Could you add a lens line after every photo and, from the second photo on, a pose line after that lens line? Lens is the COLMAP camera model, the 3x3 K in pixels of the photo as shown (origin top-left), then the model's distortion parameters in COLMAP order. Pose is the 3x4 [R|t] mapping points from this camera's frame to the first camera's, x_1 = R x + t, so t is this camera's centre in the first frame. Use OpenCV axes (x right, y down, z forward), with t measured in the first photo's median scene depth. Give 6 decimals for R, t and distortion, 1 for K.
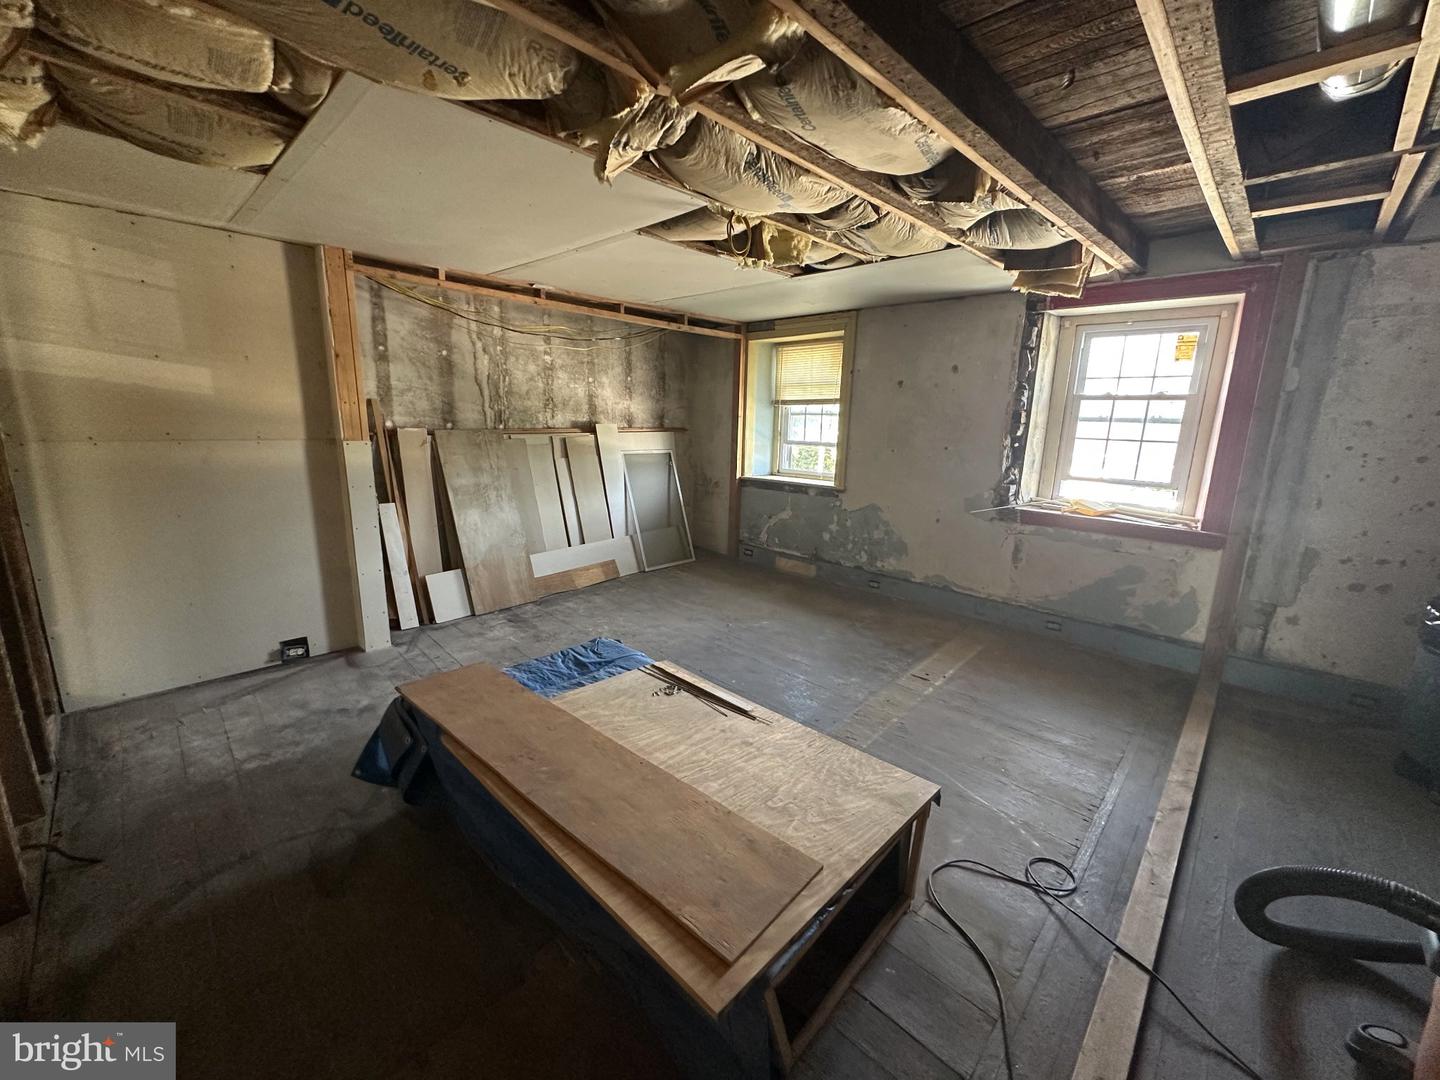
lens RADIAL K [[574.4, 0, 720.9], [0, 574.4, 539.0], [0, 0, 1]] dist [-0.003453, 0.000642]
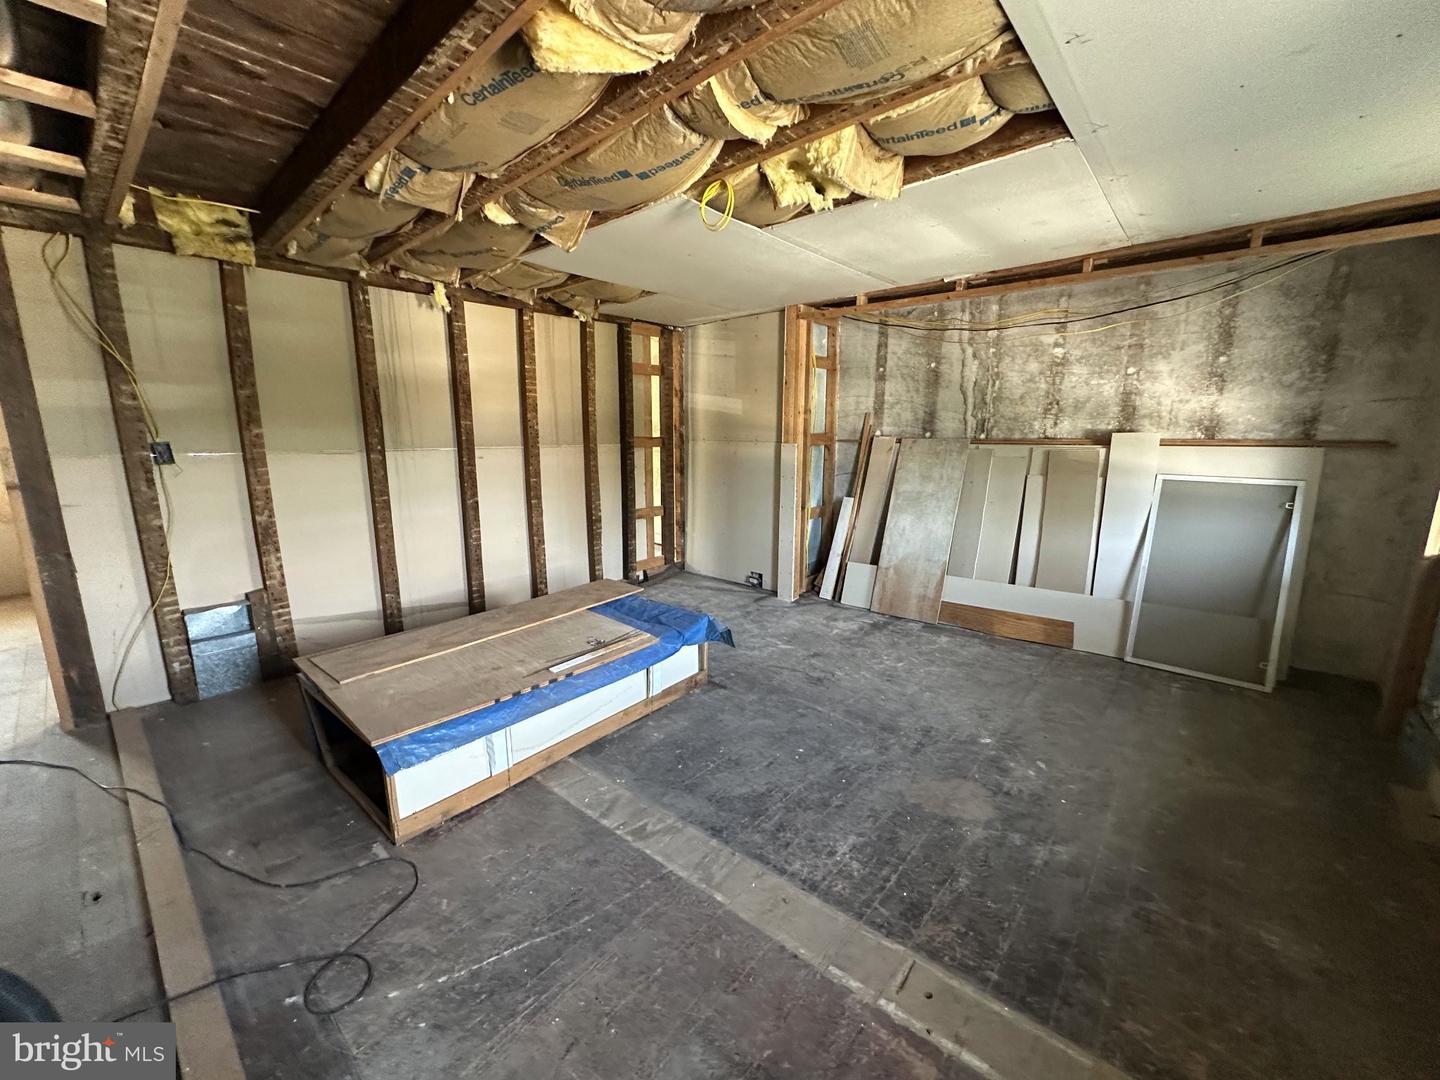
lens RADIAL K [[574.4, 0, 720.9], [0, 574.4, 539.0], [0, 0, 1]] dist [-0.003453, 0.000642]
pose [[0.039173, 0.164975, -0.985520, 0.554012], [-0.210312, 0.965545, 0.153271, -0.094097], [0.976849, 0.201262, 0.072520, 0.584272]]
